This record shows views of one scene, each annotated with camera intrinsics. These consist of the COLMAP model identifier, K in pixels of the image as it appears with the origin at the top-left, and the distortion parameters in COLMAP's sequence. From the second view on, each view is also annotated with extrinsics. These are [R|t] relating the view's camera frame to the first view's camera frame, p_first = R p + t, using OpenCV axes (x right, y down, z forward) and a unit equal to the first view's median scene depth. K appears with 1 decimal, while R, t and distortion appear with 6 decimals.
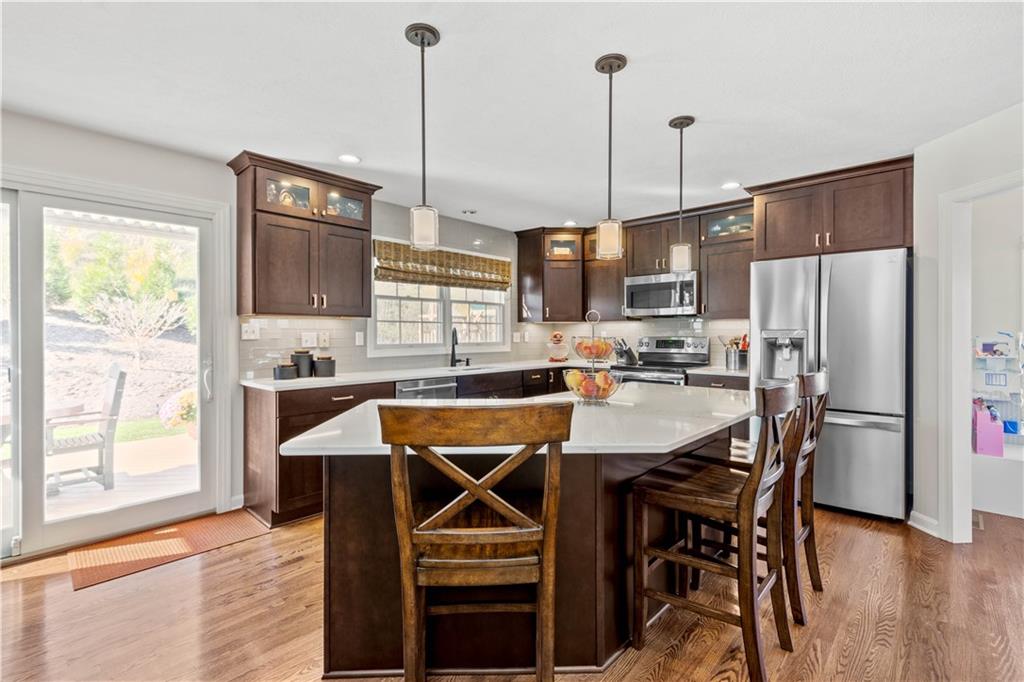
lens RADIAL K [[450.0, 0, 515.4], [0, 450.0, 343.9], [0, 0, 1]] dist [0.002295, -0.000370]
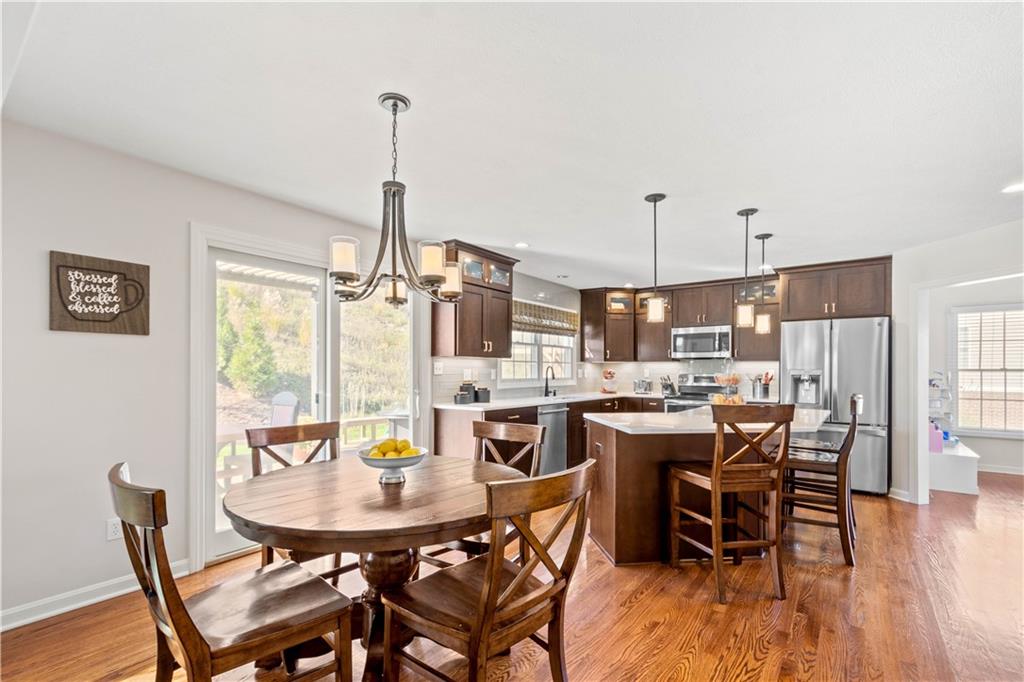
lens RADIAL K [[448.1, 0, 510.3], [0, 448.1, 380.9], [0, 0, 1]] dist [0.003063, 0.000251]
pose [[0.995036, 0.002737, 0.099483, -0.392086], [-0.002823, 0.999996, 0.000725, 0.005843], [-0.099480, -0.001002, 0.995039, -0.274584]]
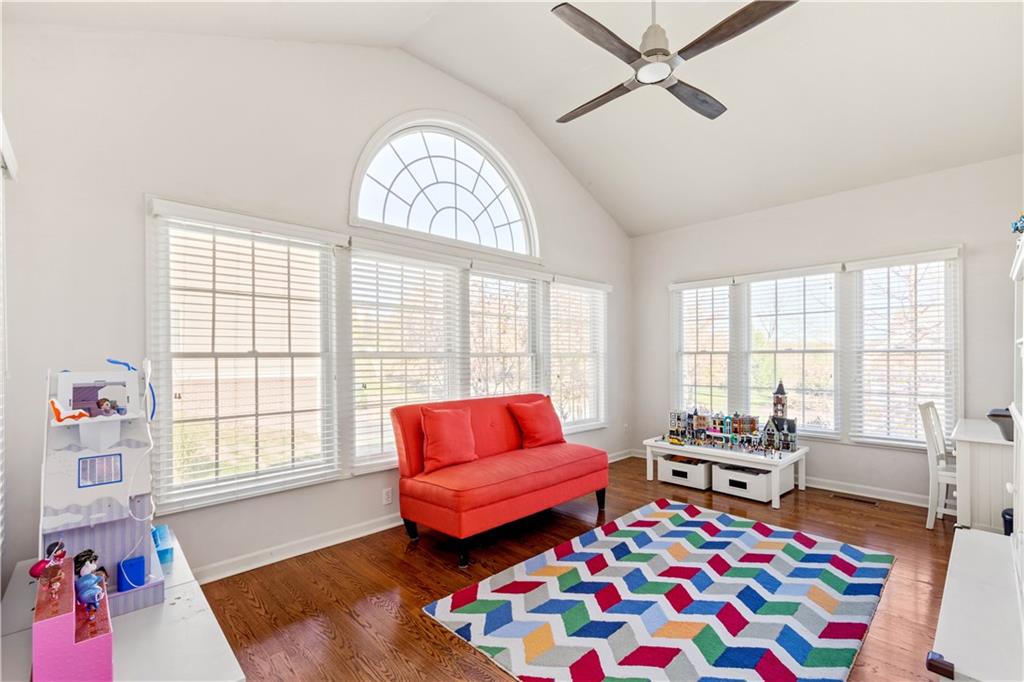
lens RADIAL K [[450.0, 0, 515.4], [0, 450.0, 343.9], [0, 0, 1]] dist [0.002295, -0.000370]
pose [[0.032869, 0.023966, 0.999172, 0.561055], [0.020626, 0.999483, -0.024652, -0.020838], [-0.999247, 0.021419, 0.032357, 0.510282]]
